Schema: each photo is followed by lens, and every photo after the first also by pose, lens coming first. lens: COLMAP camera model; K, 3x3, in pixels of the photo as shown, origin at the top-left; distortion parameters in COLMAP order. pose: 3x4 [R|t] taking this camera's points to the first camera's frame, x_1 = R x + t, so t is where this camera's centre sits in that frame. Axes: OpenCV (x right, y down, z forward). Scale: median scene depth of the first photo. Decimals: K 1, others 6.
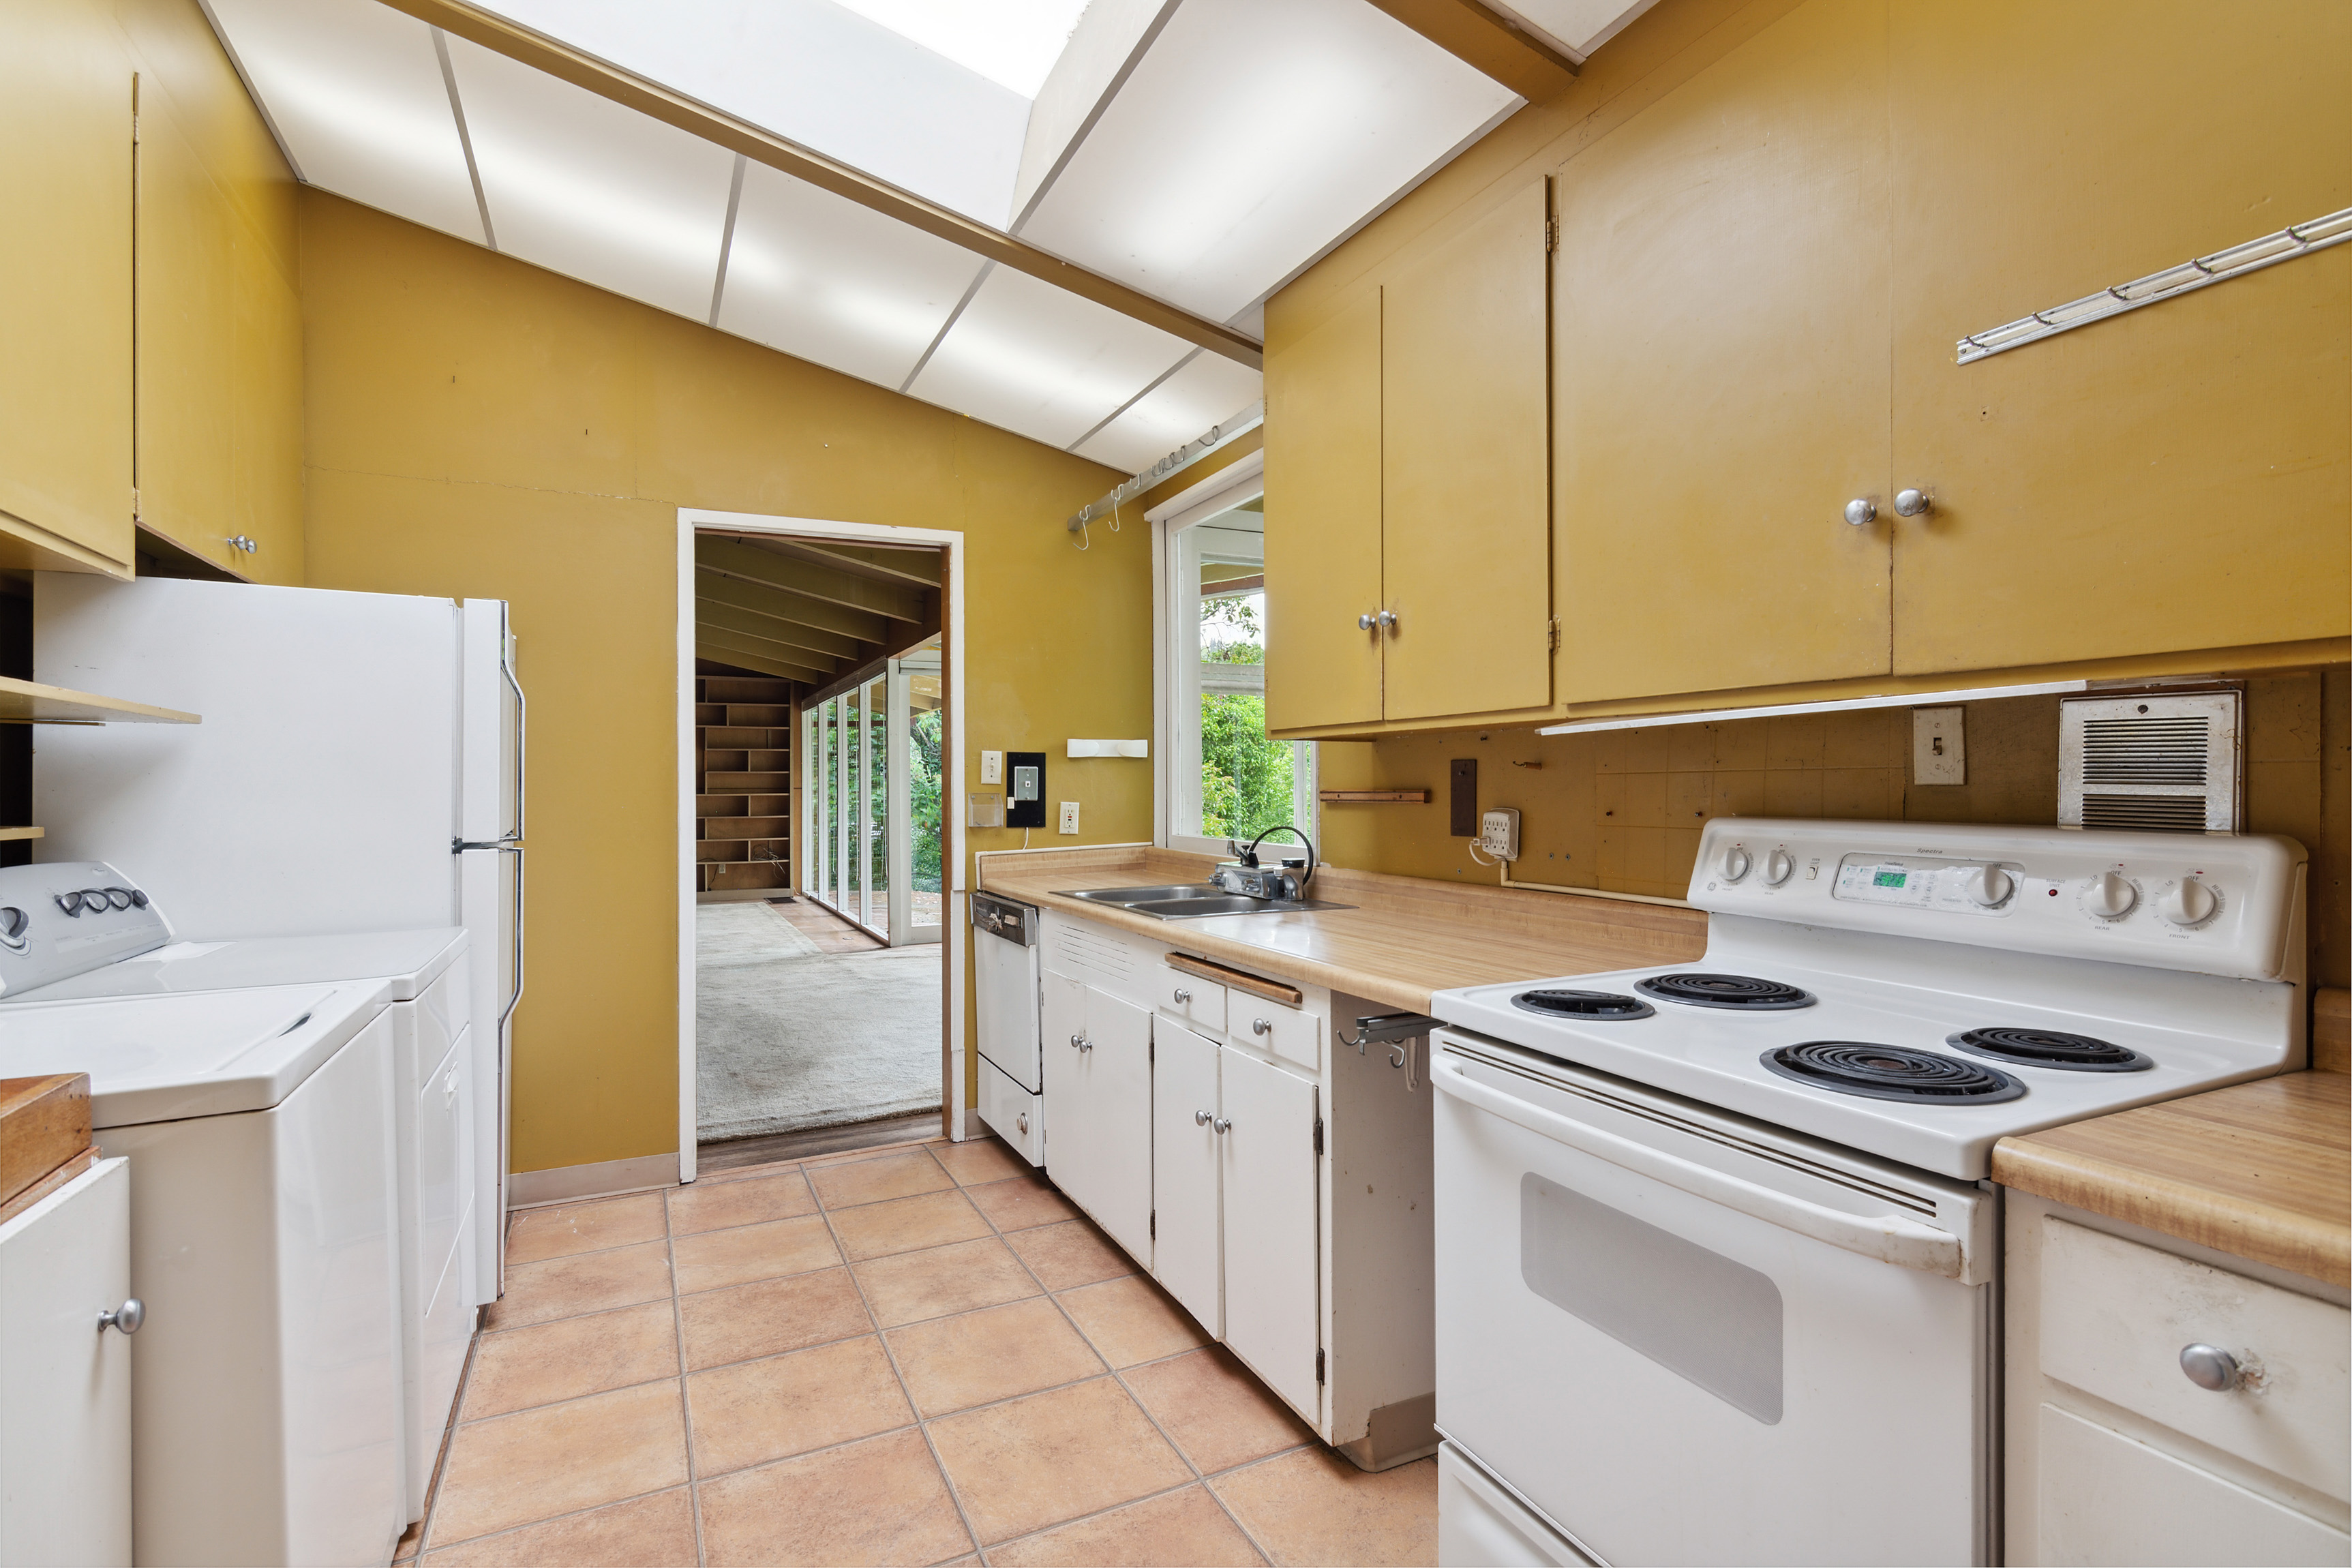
lens RADIAL K [[1138.6, 0, 1199.5], [0, 1138.6, 783.8], [0, 0, 1]] dist [-0.000128, 0.002028]
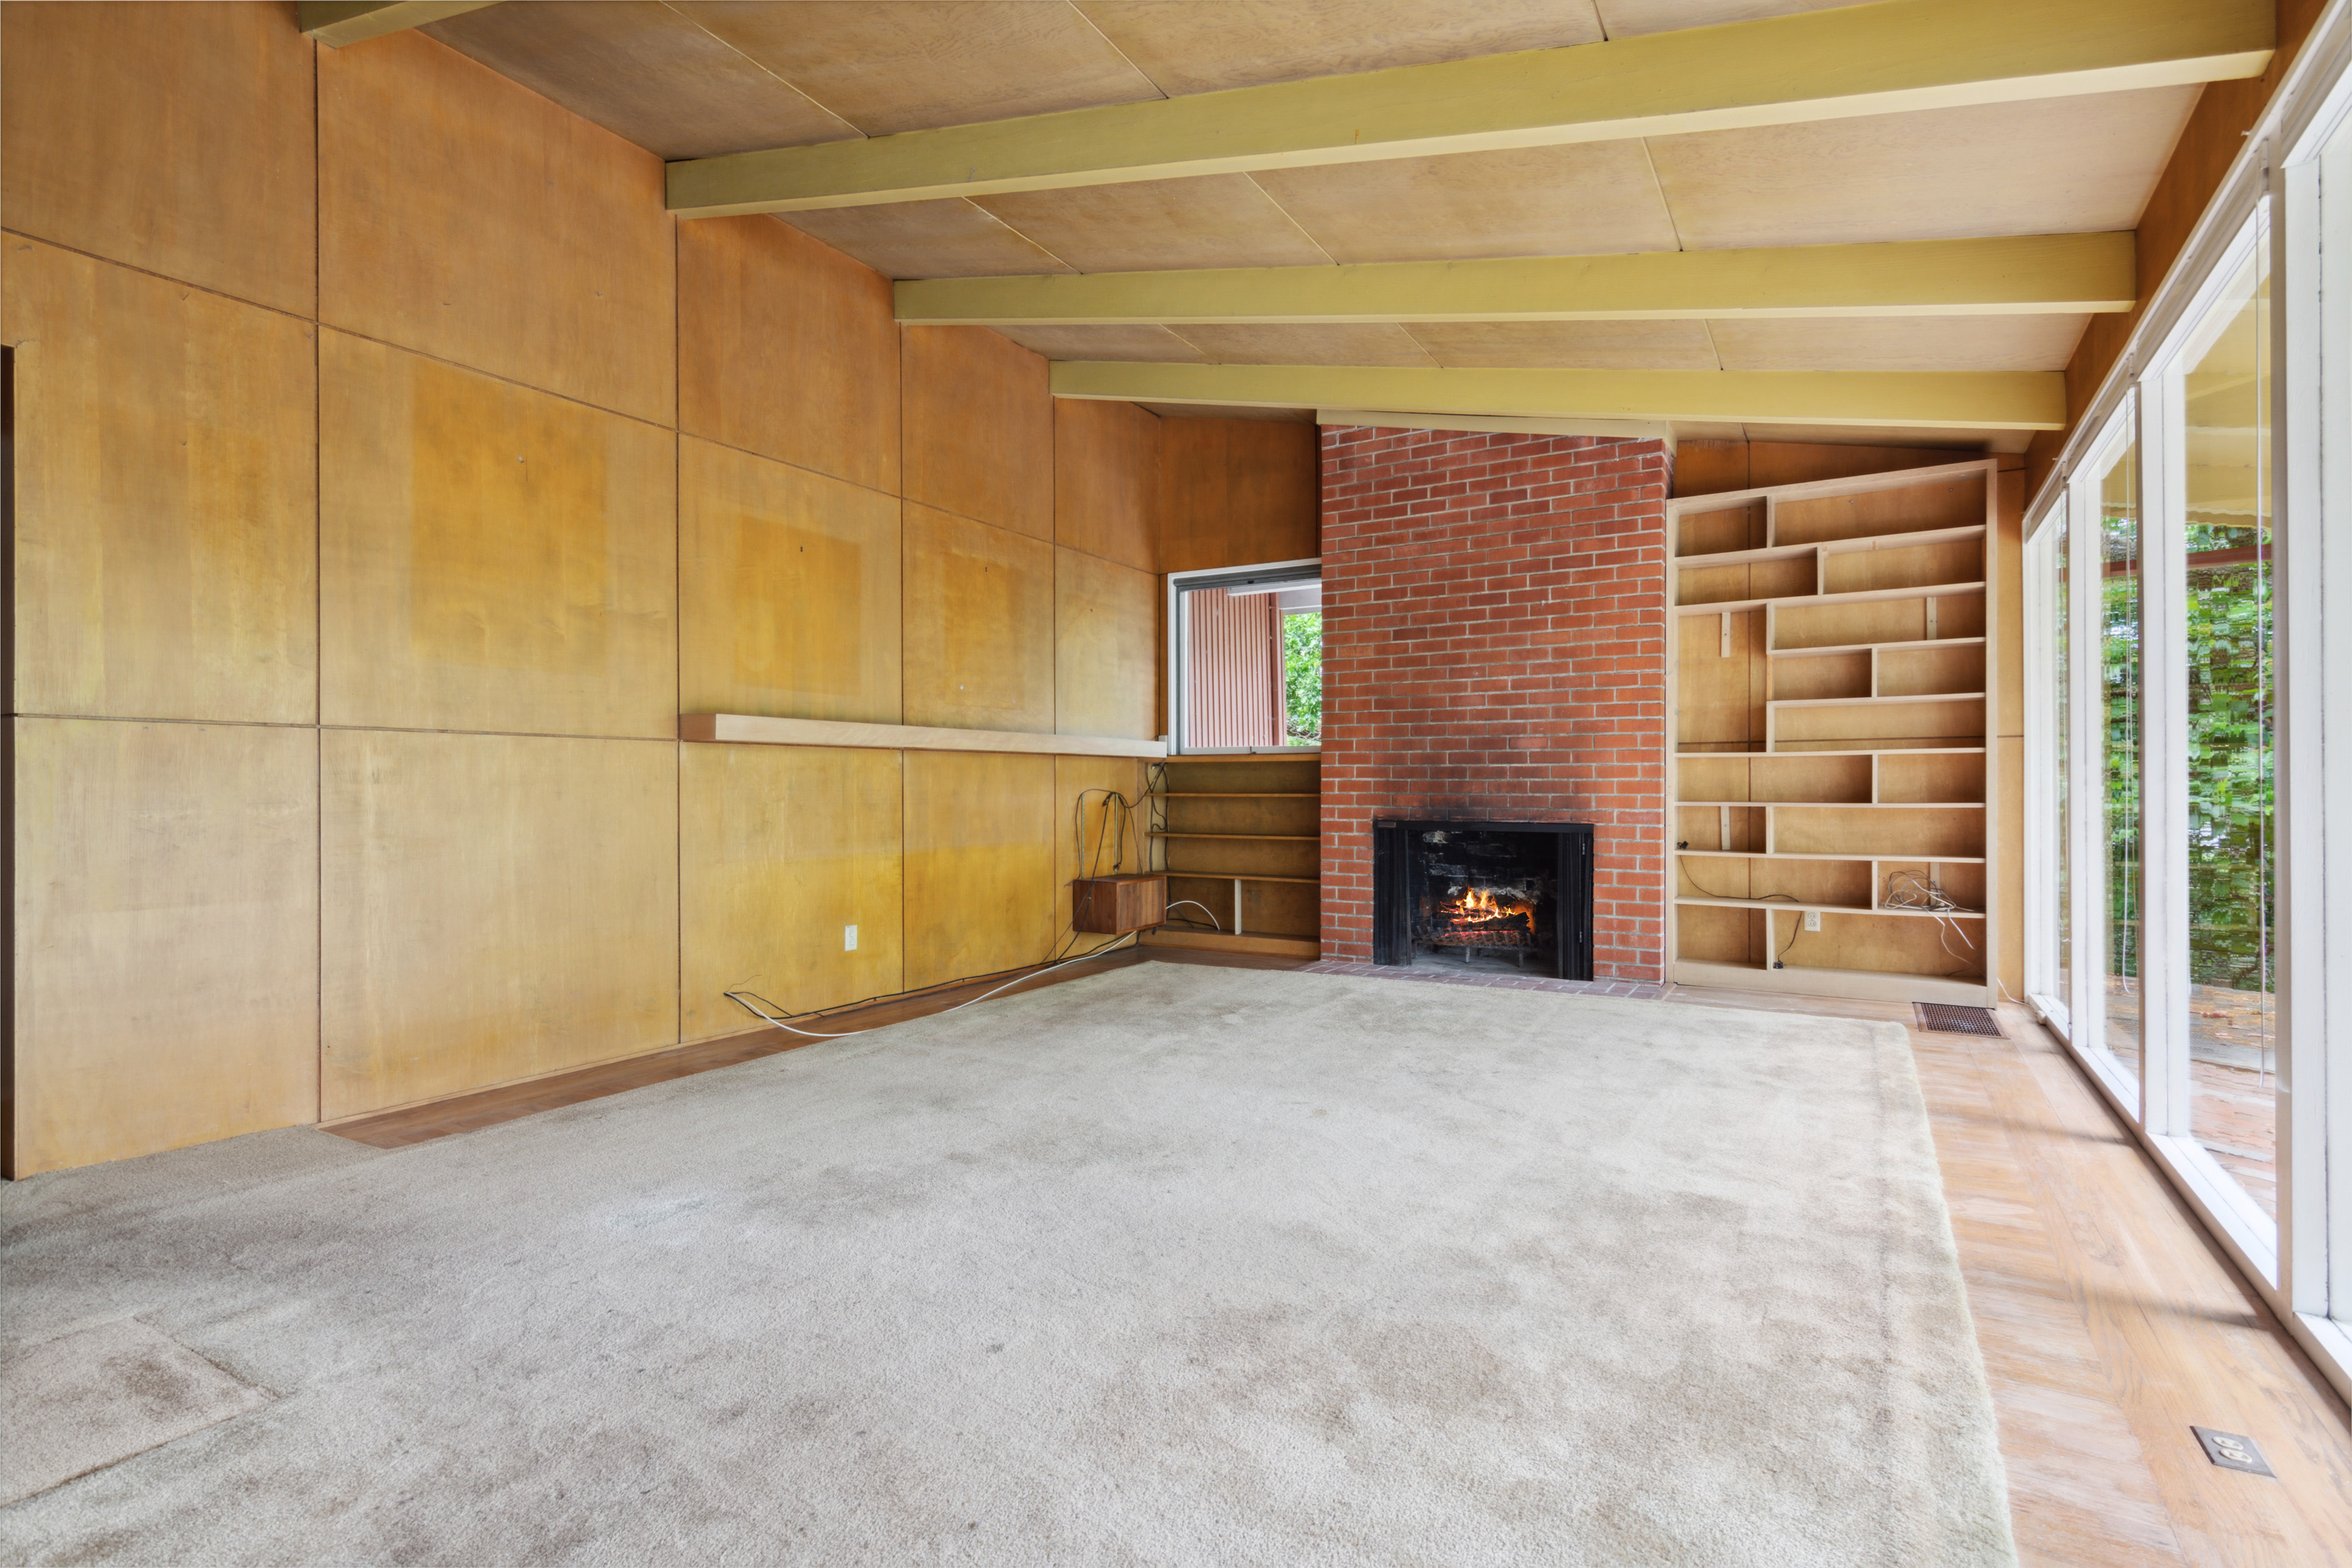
lens RADIAL K [[1138.6, 0, 1203.4], [0, 1138.6, 788.7], [0, 0, 1]] dist [-0.000128, 0.002028]
pose [[0.550291, 0.004571, -0.834960, -0.179950], [0.001801, 0.999976, 0.006662, 0.019644], [0.834971, -0.005170, 0.550270, 0.556956]]
